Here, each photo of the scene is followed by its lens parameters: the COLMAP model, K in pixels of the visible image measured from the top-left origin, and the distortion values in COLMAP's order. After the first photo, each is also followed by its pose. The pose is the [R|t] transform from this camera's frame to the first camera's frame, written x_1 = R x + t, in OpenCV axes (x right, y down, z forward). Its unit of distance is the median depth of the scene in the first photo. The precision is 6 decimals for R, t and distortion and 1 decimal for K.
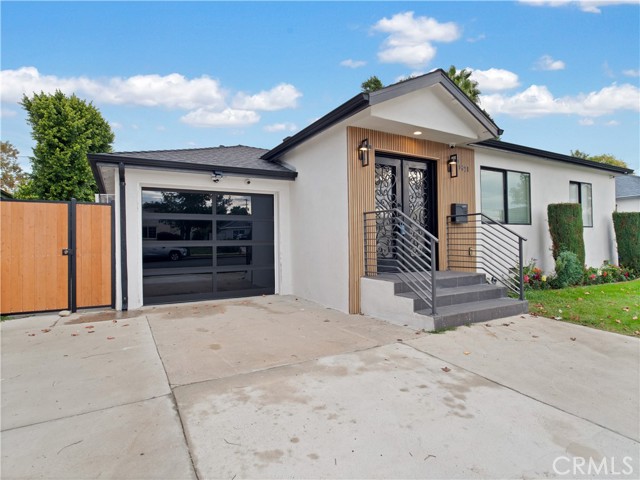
lens RADIAL K [[347.4, 0, 317.7], [0, 347.4, 239.1], [0, 0, 1]] dist [-0.003275, -0.001988]
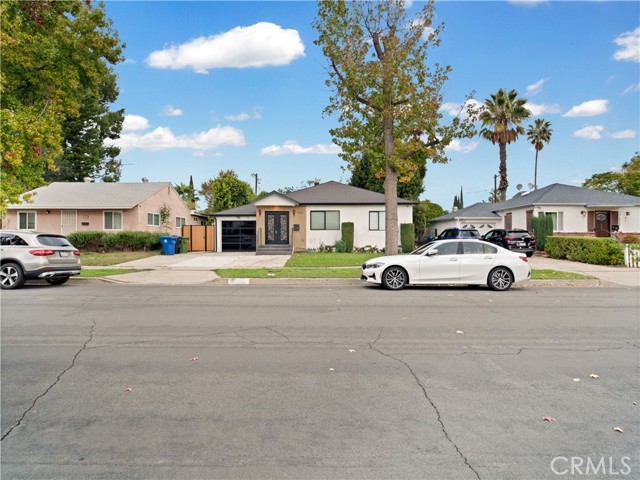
lens RADIAL K [[347.4, 0, 317.7], [0, 347.4, 239.1], [0, 0, 1]] dist [-0.003275, -0.001988]
pose [[0.869524, 0.019166, -0.493520, 2.105551], [-0.016079, 0.999816, 0.010499, -0.003850], [0.493630, -0.001194, 0.869671, -1.634716]]
